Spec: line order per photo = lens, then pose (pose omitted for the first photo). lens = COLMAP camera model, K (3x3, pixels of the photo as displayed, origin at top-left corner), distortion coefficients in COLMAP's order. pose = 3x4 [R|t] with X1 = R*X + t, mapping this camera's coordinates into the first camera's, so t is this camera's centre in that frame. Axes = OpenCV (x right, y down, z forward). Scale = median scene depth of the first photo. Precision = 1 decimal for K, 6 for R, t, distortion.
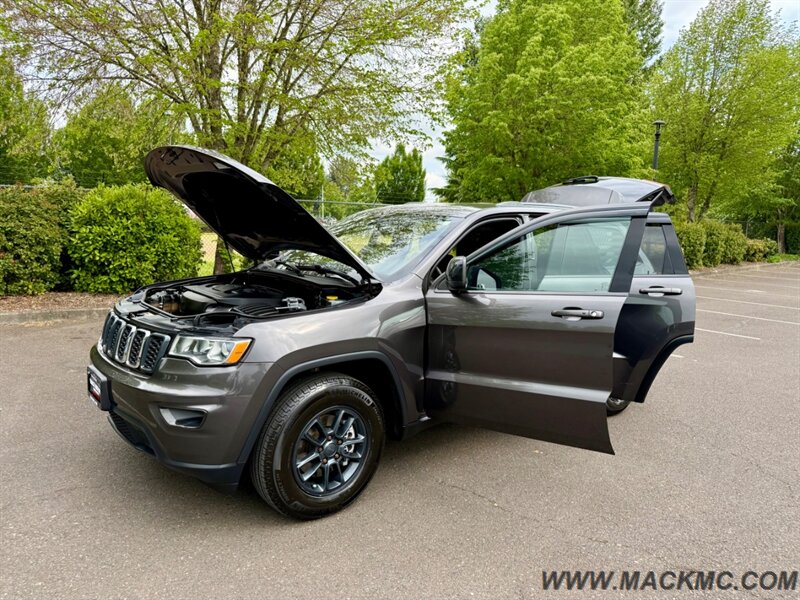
lens RADIAL K [[572.1, 0, 397.4], [0, 572.1, 298.5], [0, 0, 1]] dist [0.010220, -0.019959]
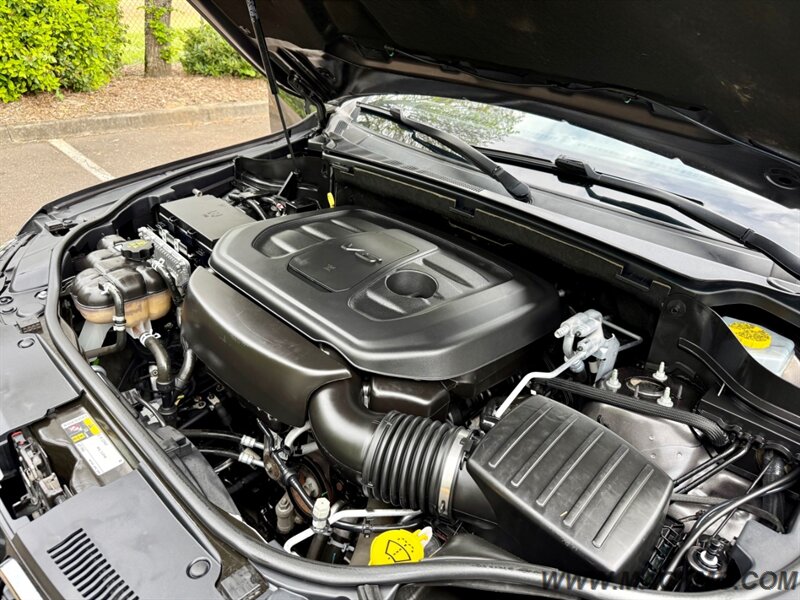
lens RADIAL K [[572.1, 0, 399.4], [0, 572.1, 301.4], [0, 0, 1]] dist [0.010220, -0.019959]
pose [[0.995076, -0.017024, 0.097640, -0.114172], [-0.020007, 0.930355, 0.366113, -0.042324], [-0.097072, -0.366264, 0.925434, 0.287089]]
